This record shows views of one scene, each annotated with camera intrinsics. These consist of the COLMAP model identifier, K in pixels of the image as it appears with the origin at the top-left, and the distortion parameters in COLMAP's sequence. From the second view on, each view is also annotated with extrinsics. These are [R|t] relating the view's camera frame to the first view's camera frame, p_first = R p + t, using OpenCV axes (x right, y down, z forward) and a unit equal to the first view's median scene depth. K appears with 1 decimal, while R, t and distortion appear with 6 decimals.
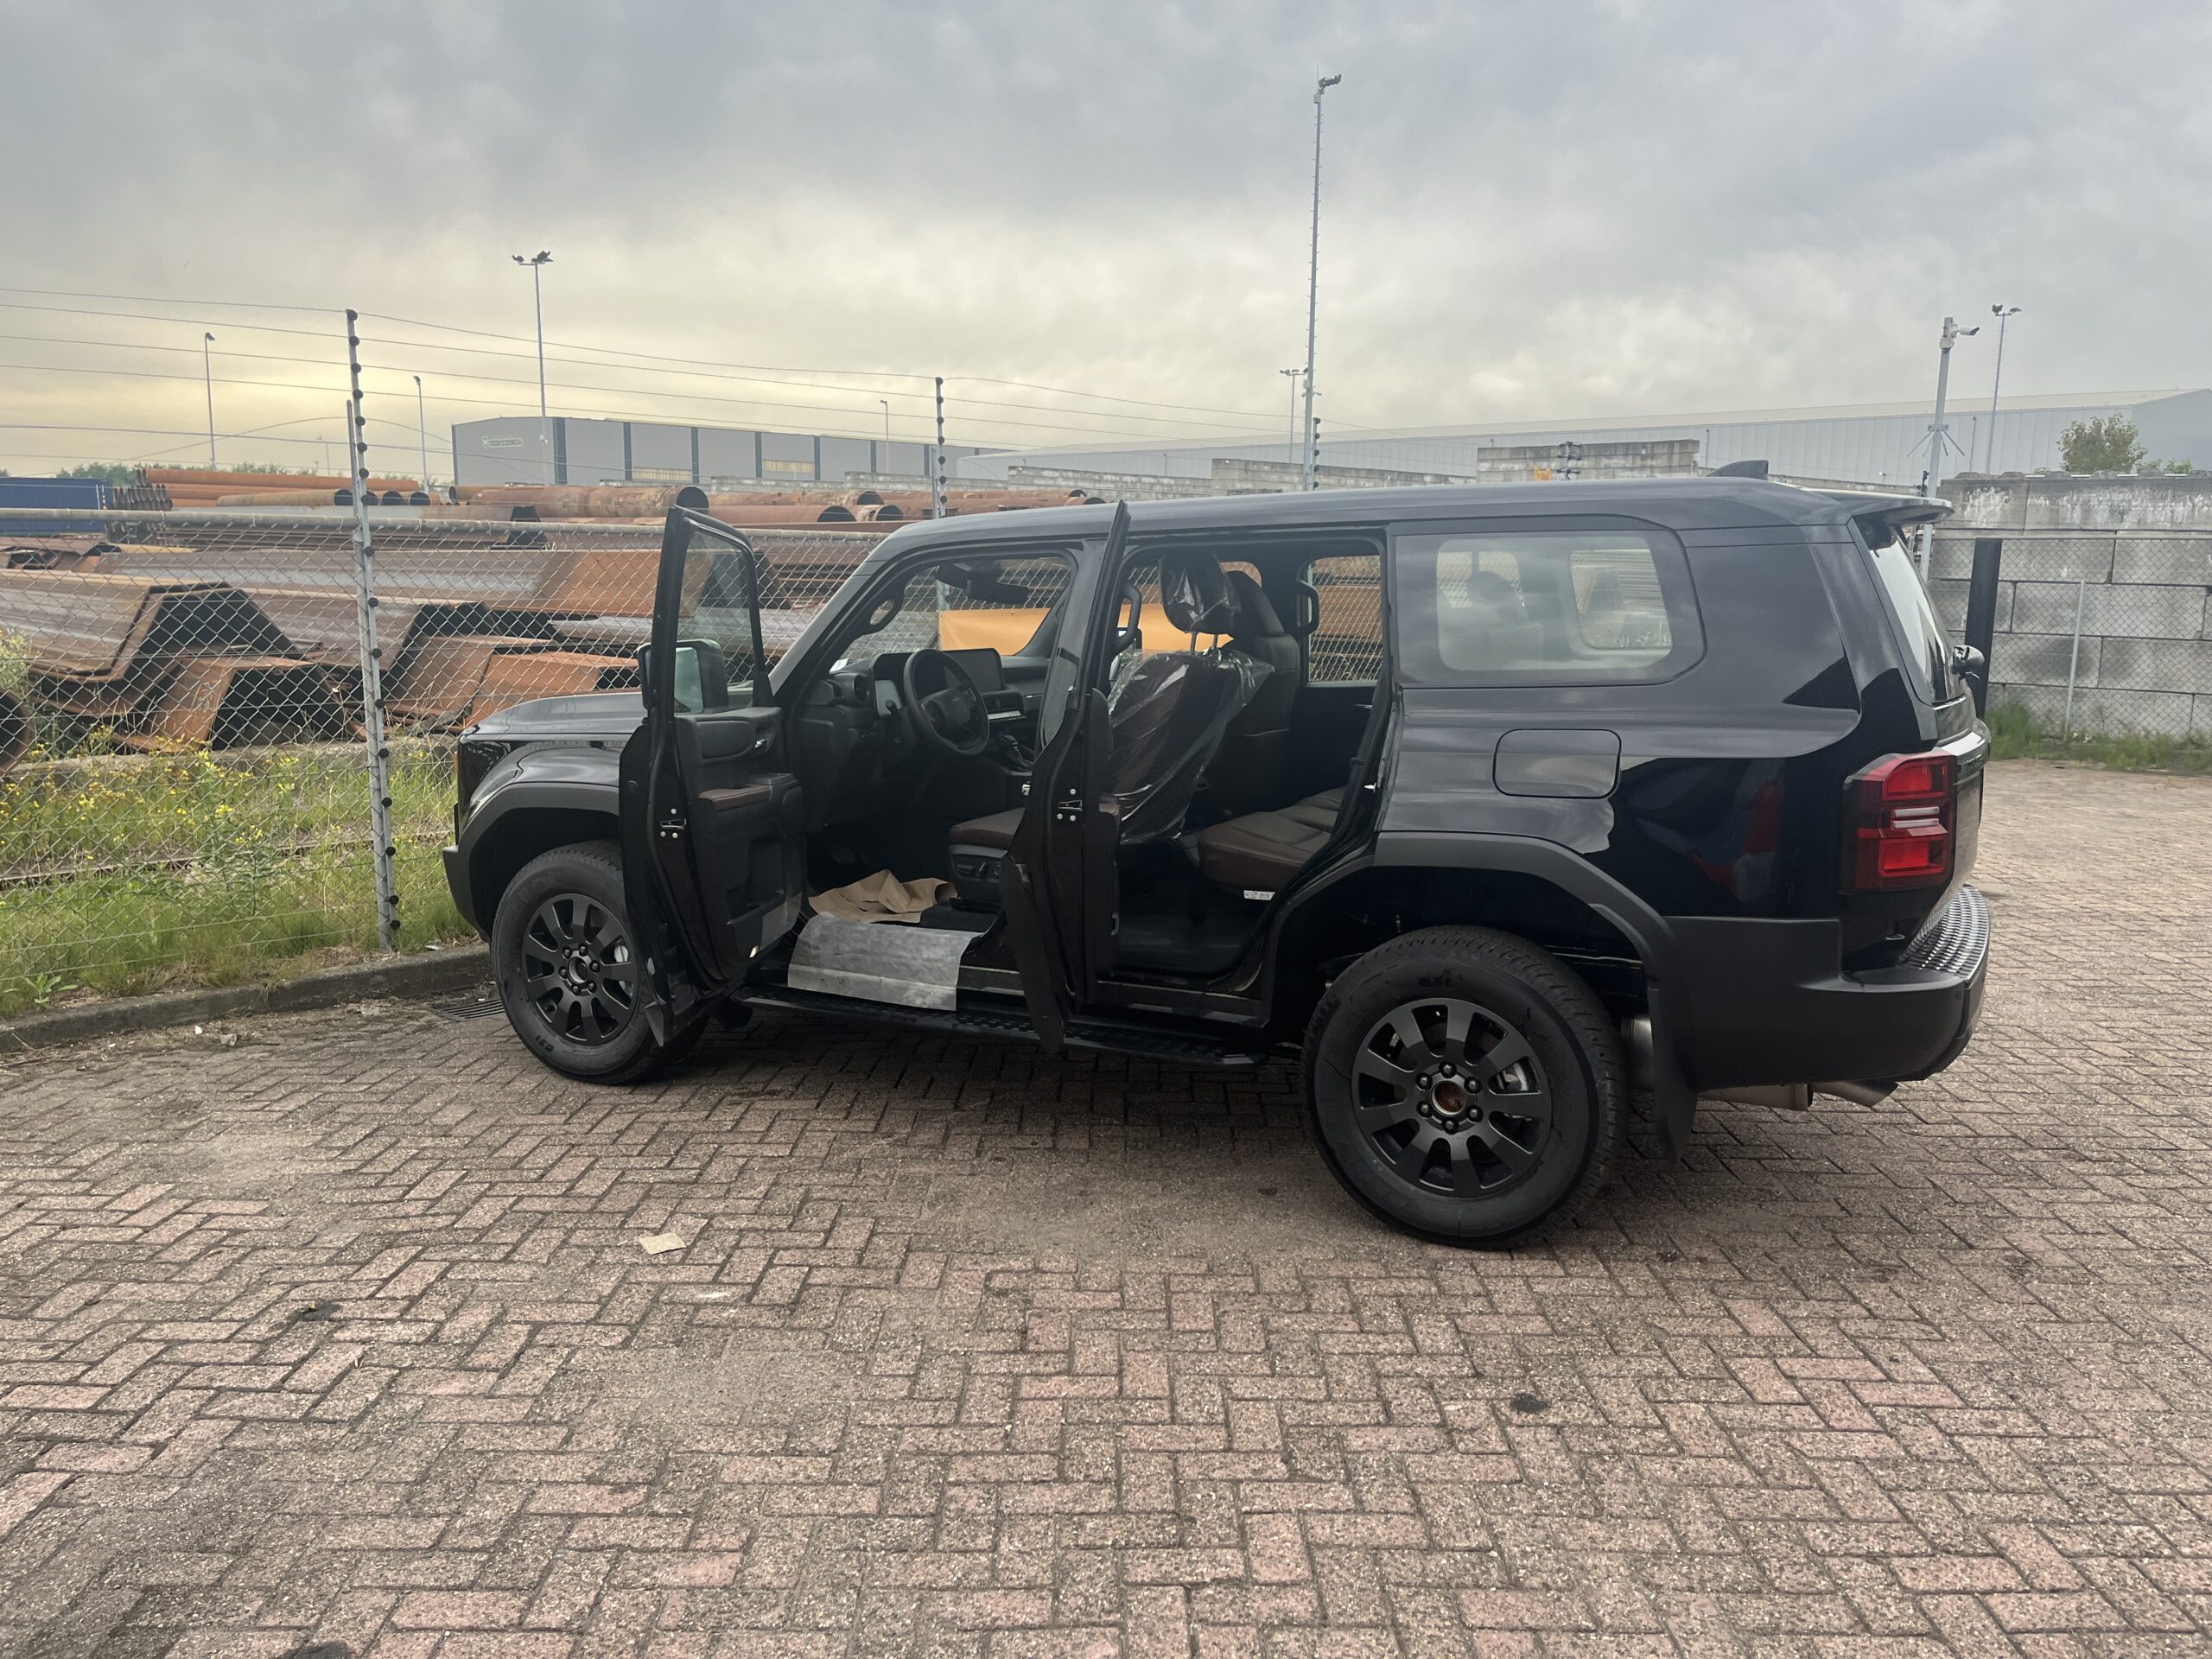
lens RADIAL K [[1682.5, 0, 1104.0], [0, 1682.5, 827.3], [0, 0, 1]] dist [0.067316, -0.080241]
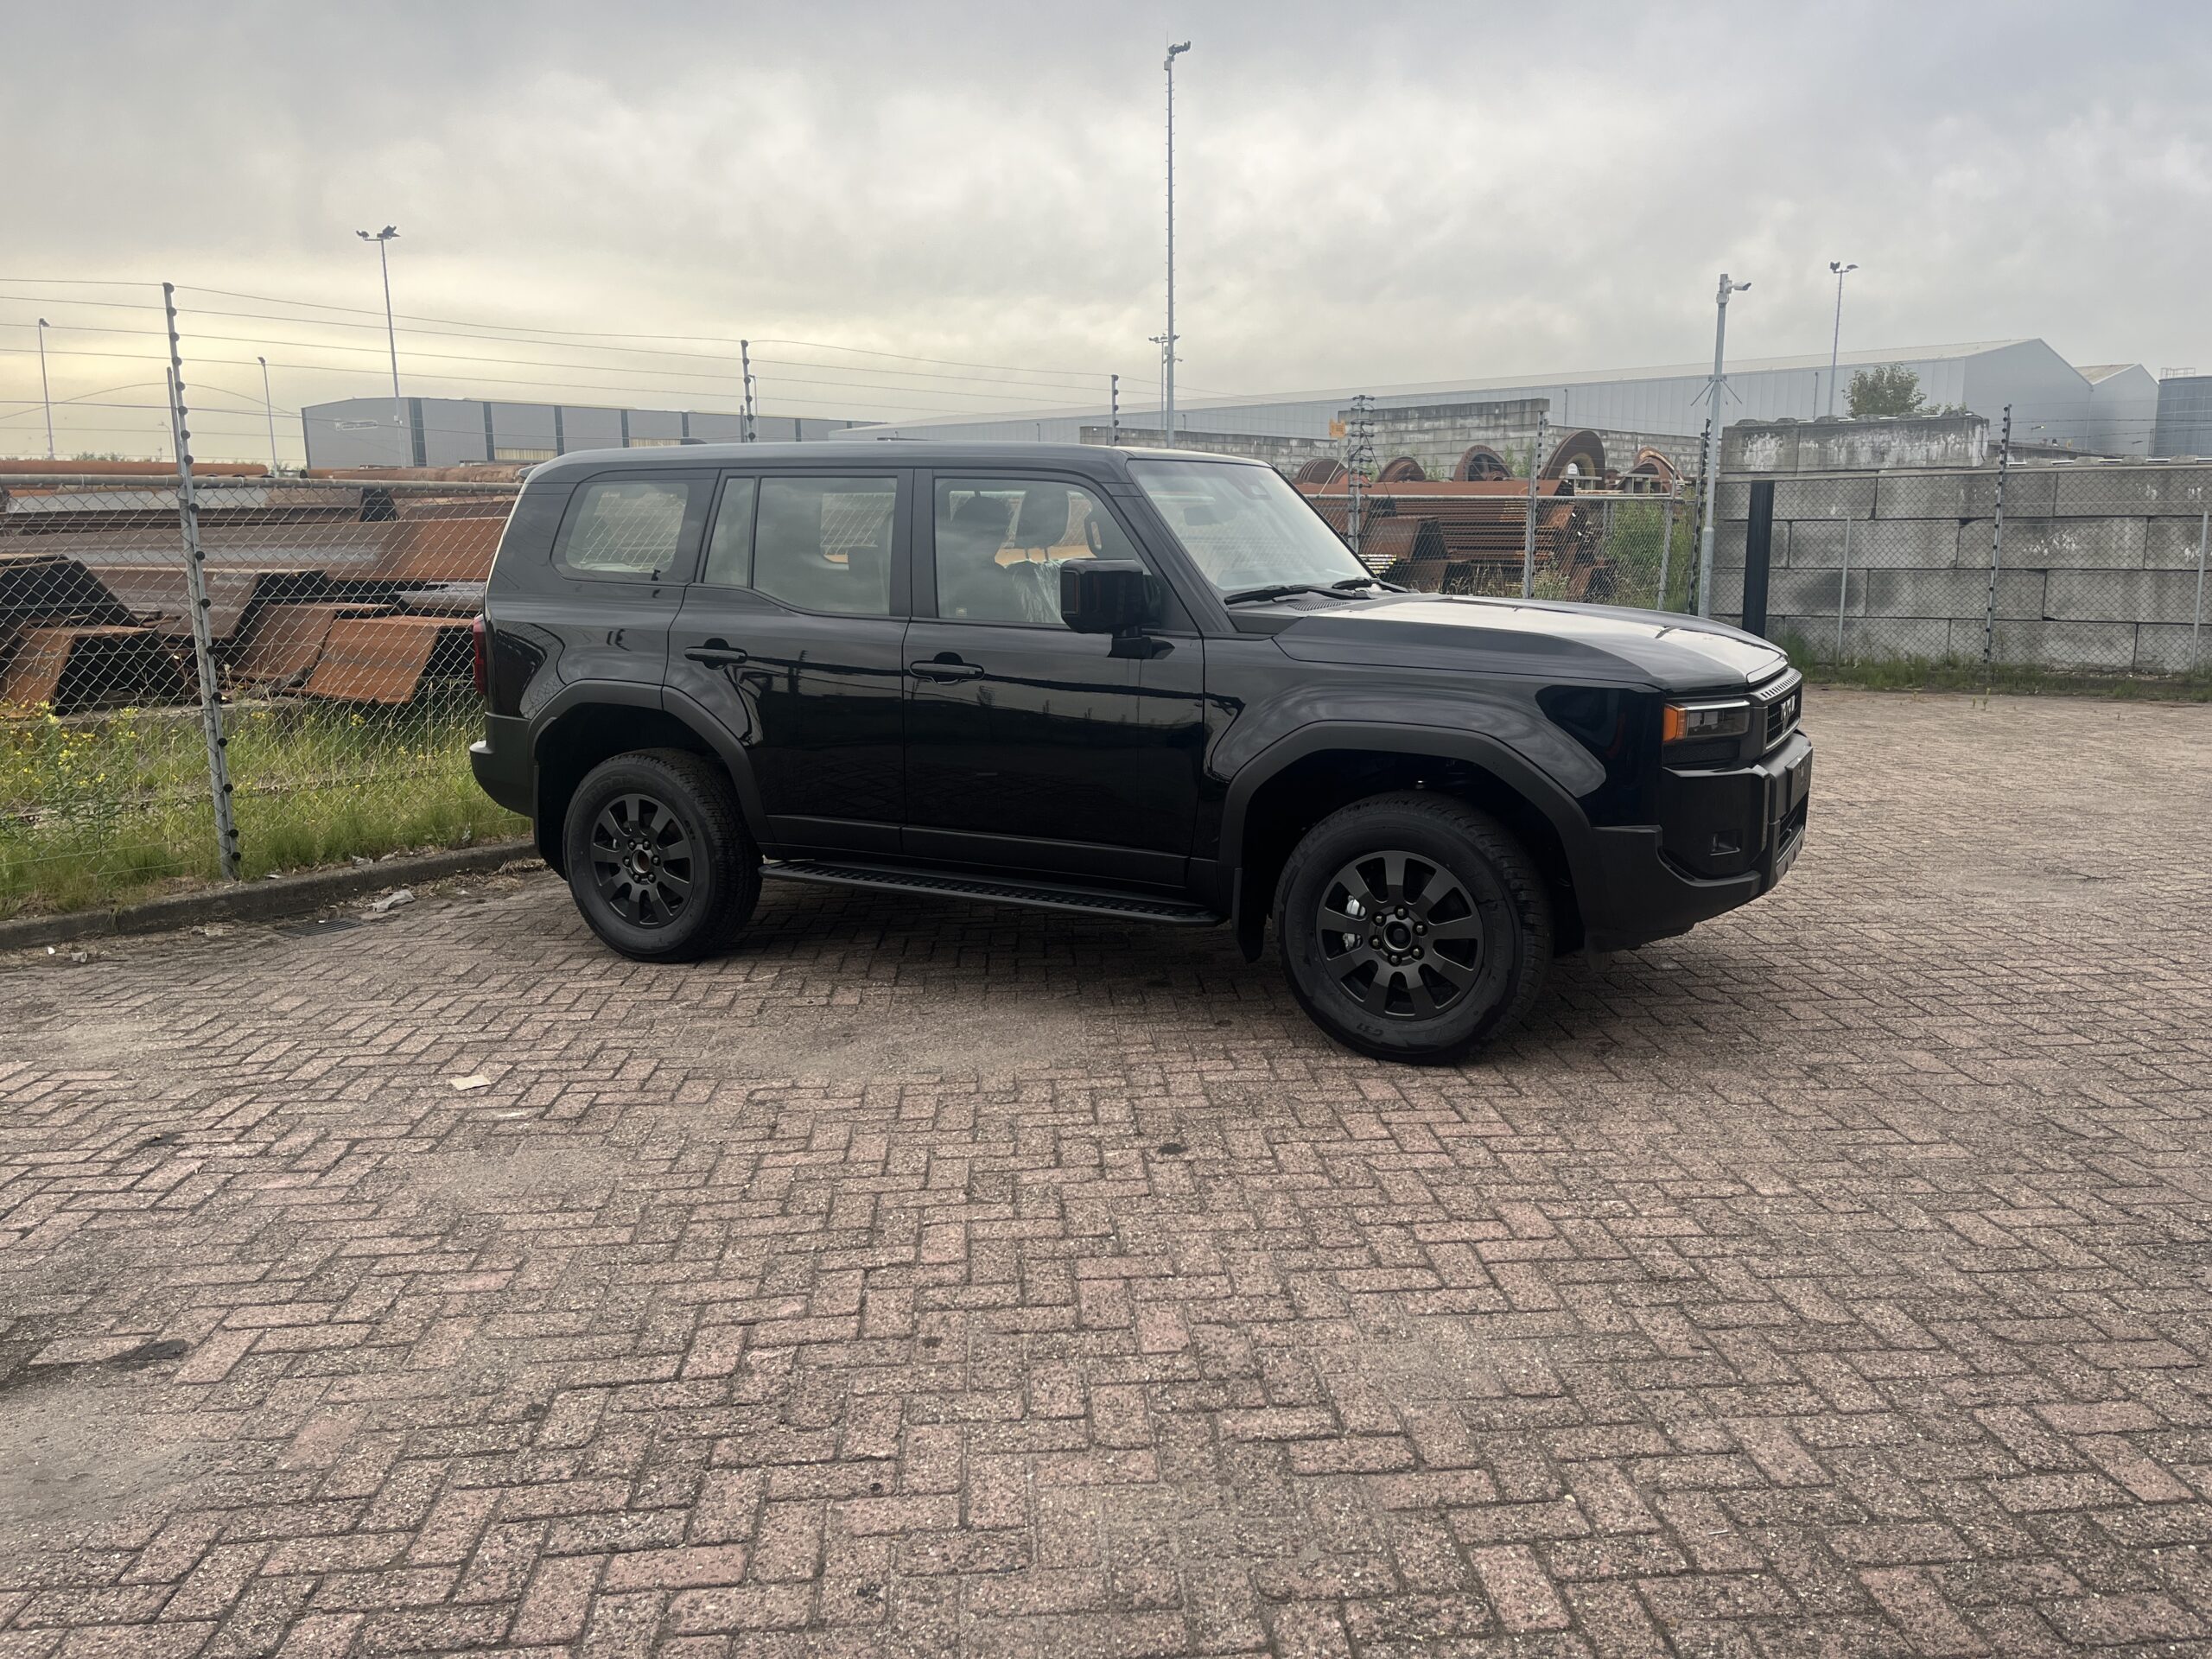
lens RADIAL K [[1682.5, 0, 1102.7], [0, 1682.5, 830.3], [0, 0, 1]] dist [0.067316, -0.080241]
pose [[0.997372, -0.035053, 0.063413, 0.085038], [0.033900, 0.999241, 0.019165, 0.052806], [-0.064037, -0.016965, 0.997803, -0.151755]]
